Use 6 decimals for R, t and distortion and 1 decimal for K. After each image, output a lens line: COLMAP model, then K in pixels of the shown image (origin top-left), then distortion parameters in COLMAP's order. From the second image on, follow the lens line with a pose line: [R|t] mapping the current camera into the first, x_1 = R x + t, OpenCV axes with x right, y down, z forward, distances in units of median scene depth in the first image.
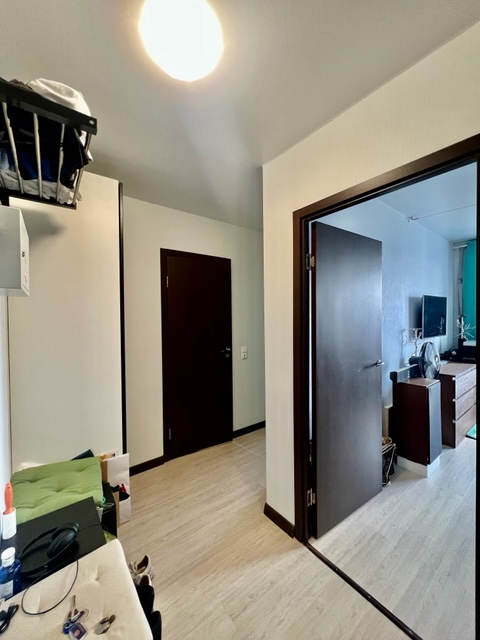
lens RADIAL K [[255.2, 0, 239.9], [0, 255.2, 319.3], [0, 0, 1]] dist [0.001726, 0.000066]
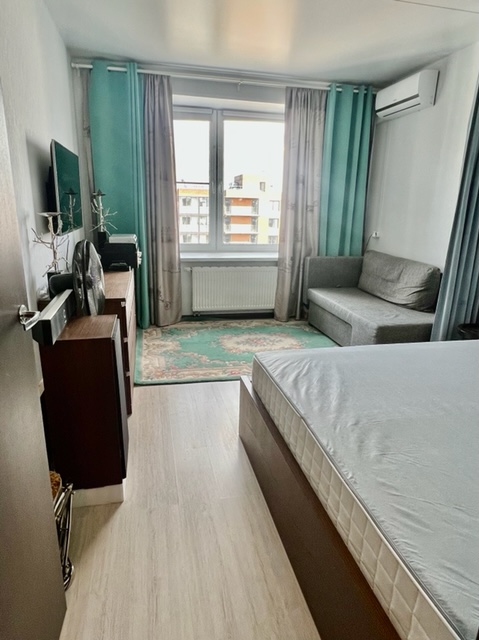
lens RADIAL K [[400.3, 0, 237.8], [0, 400.3, 320.4], [0, 0, 1]] dist [-0.002181, 0.000947]
pose [[0.413478, -0.227062, 0.881747, 0.134132], [-0.025707, 0.965109, 0.260584, 0.026254], [-0.910151, -0.130413, 0.393215, 0.360738]]
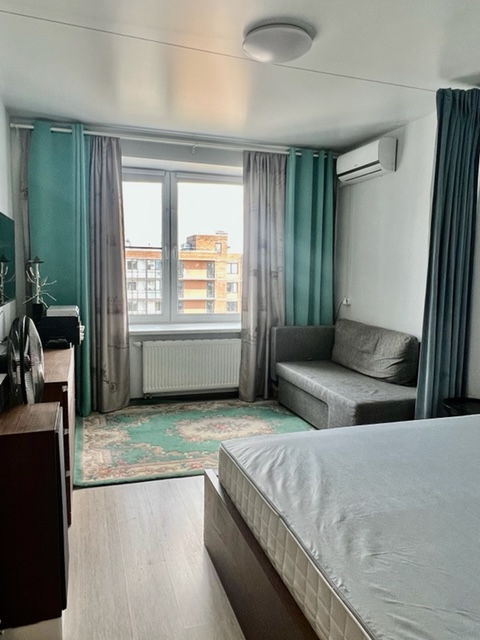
lens RADIAL K [[471.6, 0, 237.4], [0, 471.6, 317.2], [0, 0, 1]] dist [-0.005213, -0.001608]
pose [[0.320529, -0.077301, 0.944079, 0.099162], [-0.018632, 0.995957, 0.087875, 0.012341], [-0.947055, -0.045756, 0.317793, 0.360659]]
